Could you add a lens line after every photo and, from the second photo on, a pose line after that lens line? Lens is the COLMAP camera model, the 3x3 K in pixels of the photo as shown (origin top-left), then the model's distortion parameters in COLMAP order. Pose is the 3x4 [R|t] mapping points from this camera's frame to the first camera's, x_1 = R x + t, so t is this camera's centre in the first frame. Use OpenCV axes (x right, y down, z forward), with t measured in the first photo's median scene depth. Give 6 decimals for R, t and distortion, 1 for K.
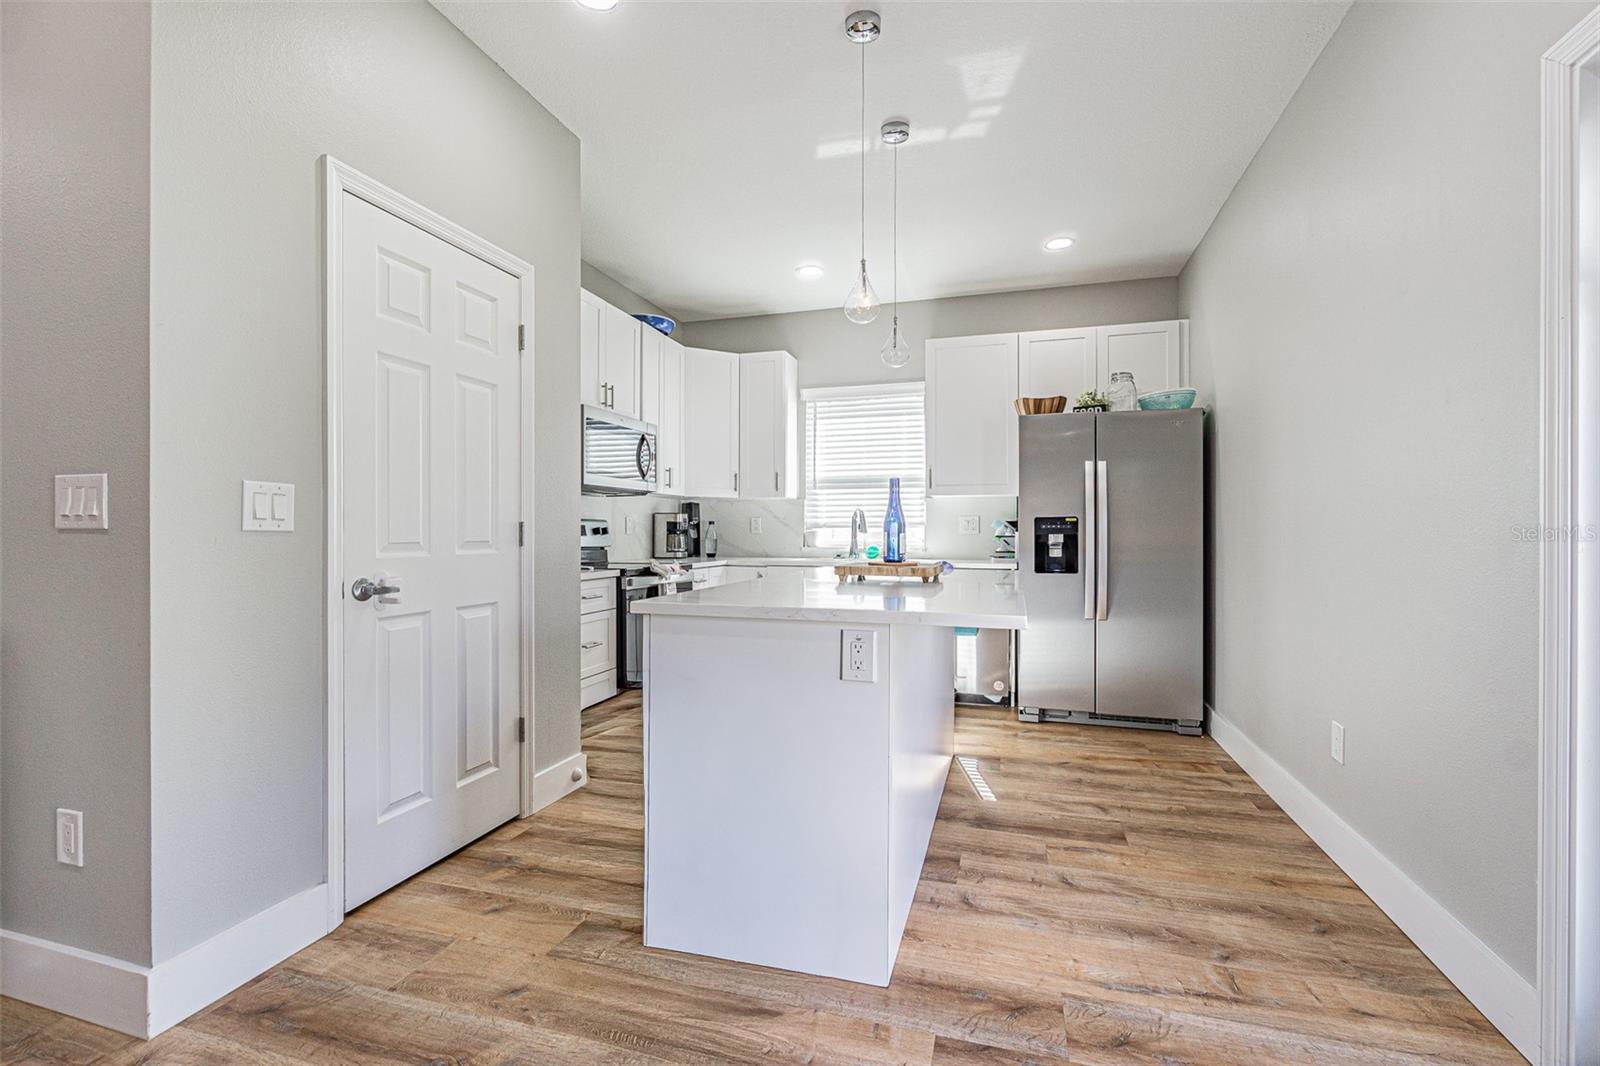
lens RADIAL K [[711.1, 0, 792.3], [0, 711.1, 535.8], [0, 0, 1]] dist [-0.003056, -0.000246]
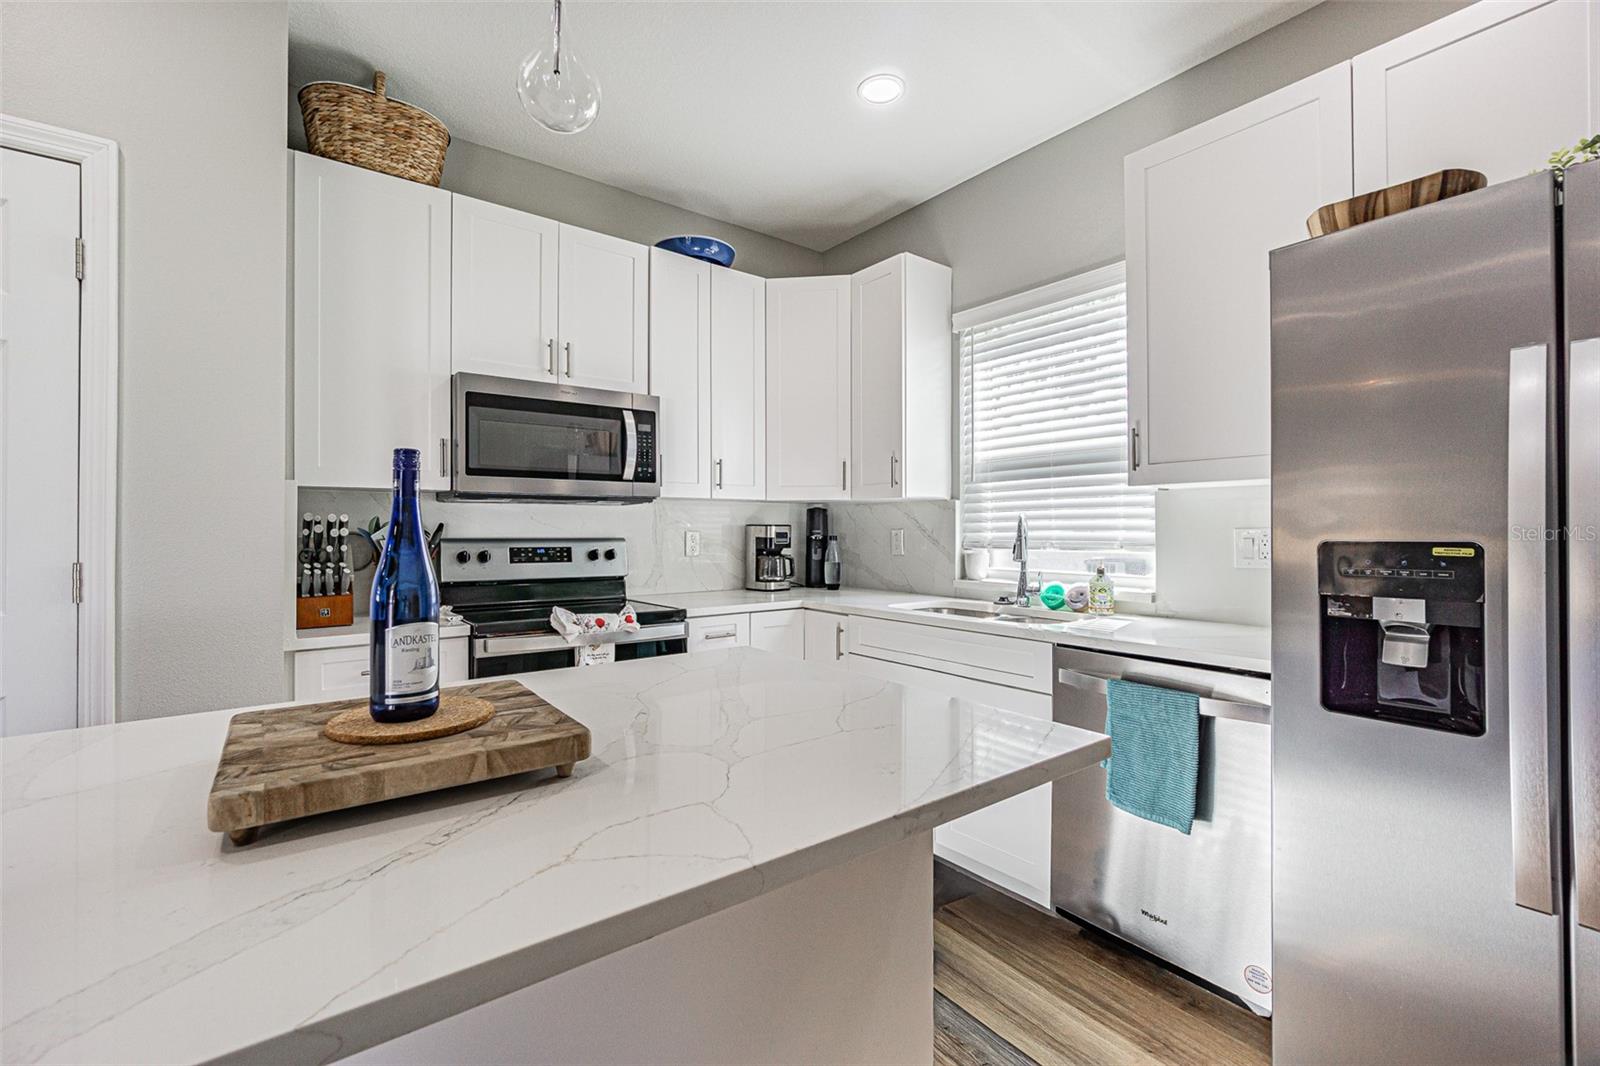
lens RADIAL K [[711.1, 0, 808.8], [0, 711.1, 528.0], [0, 0, 1]] dist [-0.003056, -0.000246]
pose [[0.828329, -0.005837, -0.560211, 0.267792], [0.002836, 0.999977, -0.006226, -0.025753], [0.560235, 0.003569, 0.828326, 0.479702]]
